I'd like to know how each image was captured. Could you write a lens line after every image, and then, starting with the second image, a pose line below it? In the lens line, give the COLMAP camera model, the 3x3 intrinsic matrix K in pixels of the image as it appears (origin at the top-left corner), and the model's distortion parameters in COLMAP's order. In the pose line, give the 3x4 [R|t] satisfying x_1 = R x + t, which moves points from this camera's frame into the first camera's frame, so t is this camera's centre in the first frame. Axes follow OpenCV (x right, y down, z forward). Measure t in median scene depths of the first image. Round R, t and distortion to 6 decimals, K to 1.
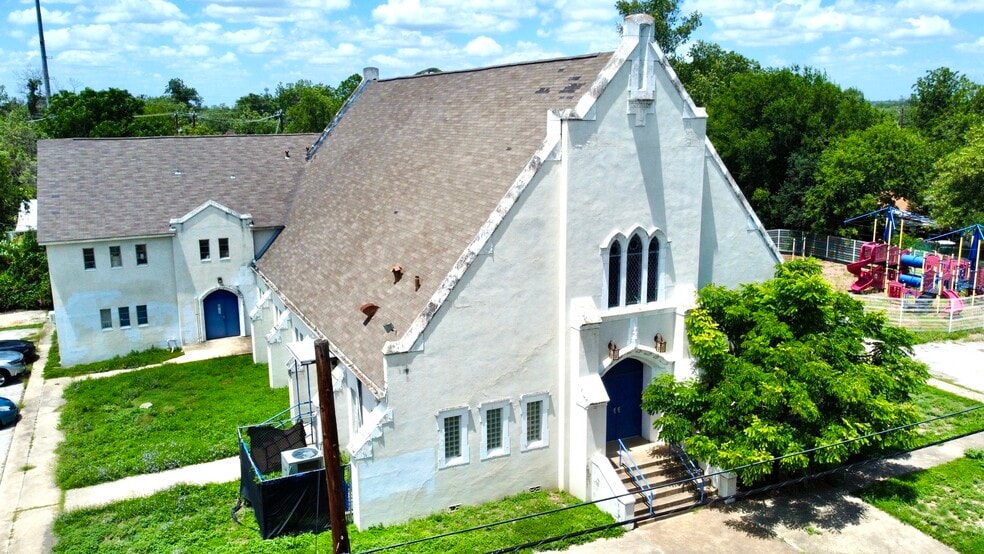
lens RADIAL K [[795.1, 0, 480.3], [0, 795.1, 279.8], [0, 0, 1]] dist [0.002622, -0.002370]
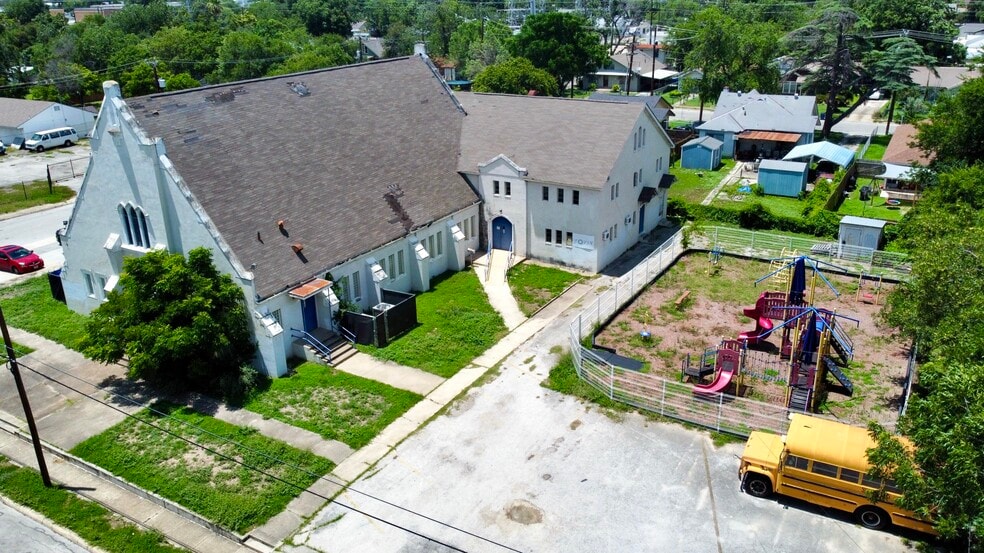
lens RADIAL K [[756.9, 0, 492.0], [0, 756.9, 276.5], [0, 0, 1]] dist [0.004433, -0.000003]
pose [[0.567366, 0.297317, -0.767918, 1.951054], [-0.158286, 0.954530, 0.252621, -0.452957], [0.808110, -0.021778, 0.588629, 0.664427]]
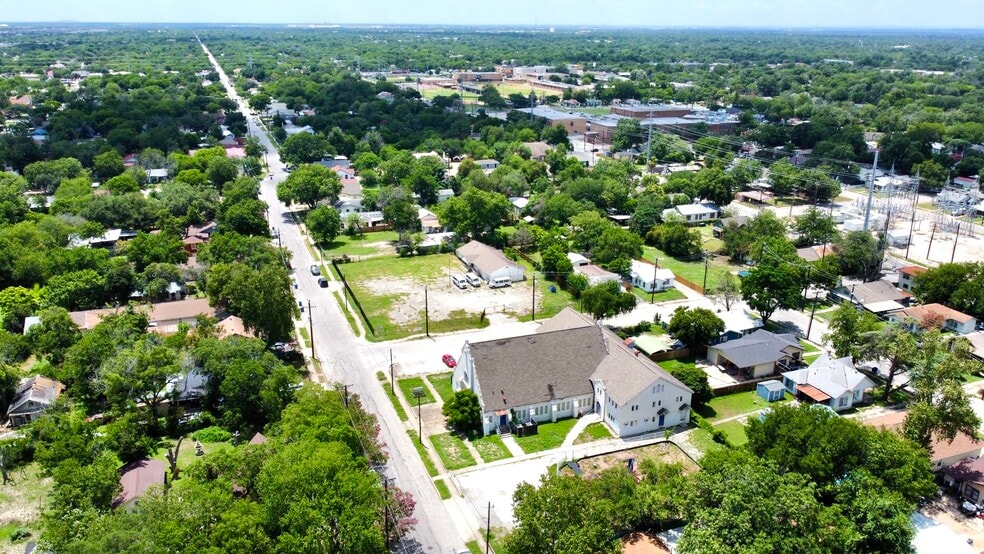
lens RADIAL K [[746.7, 0, 492.0], [0, 746.7, 277.0], [0, 0, 1]] dist [-0.002533, -0.005158]
pose [[-0.067462, 0.331127, -0.941171, 5.134876], [-0.212077, 0.917004, 0.337826, -2.603475], [0.974922, 0.222391, 0.008362, 0.986811]]
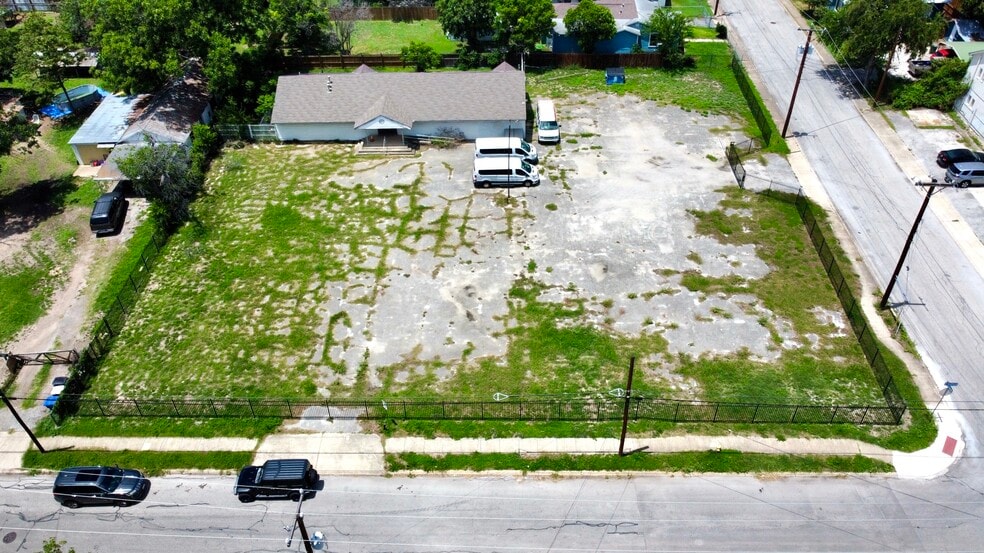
lens RADIAL K [[768.4, 0, 492.0], [0, 768.4, 276.5], [0, 0, 1]] dist [0.002906, -0.008600]
pose [[0.899426, 0.279568, -0.335969, -1.566525], [-0.086223, 0.867065, 0.490676, -0.796890], [0.428484, -0.412359, 0.803966, -1.905151]]
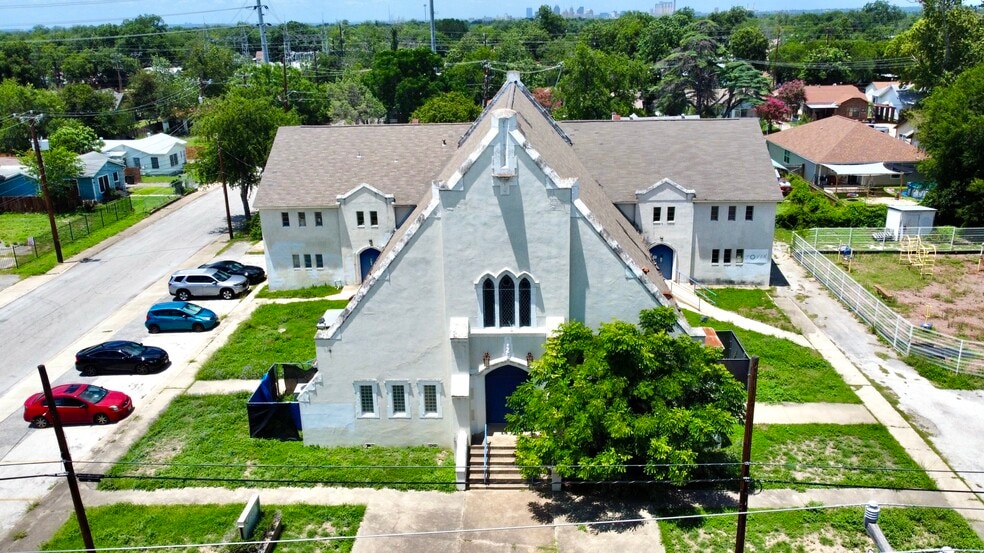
lens RADIAL K [[768.4, 0, 492.0], [0, 768.4, 276.5], [0, 0, 1]] dist [0.002906, -0.008600]
pose [[0.889229, 0.133499, -0.437551, 0.725653], [-0.081990, 0.987494, 0.134662, -0.222738], [0.450056, -0.083870, 0.889053, -0.123559]]
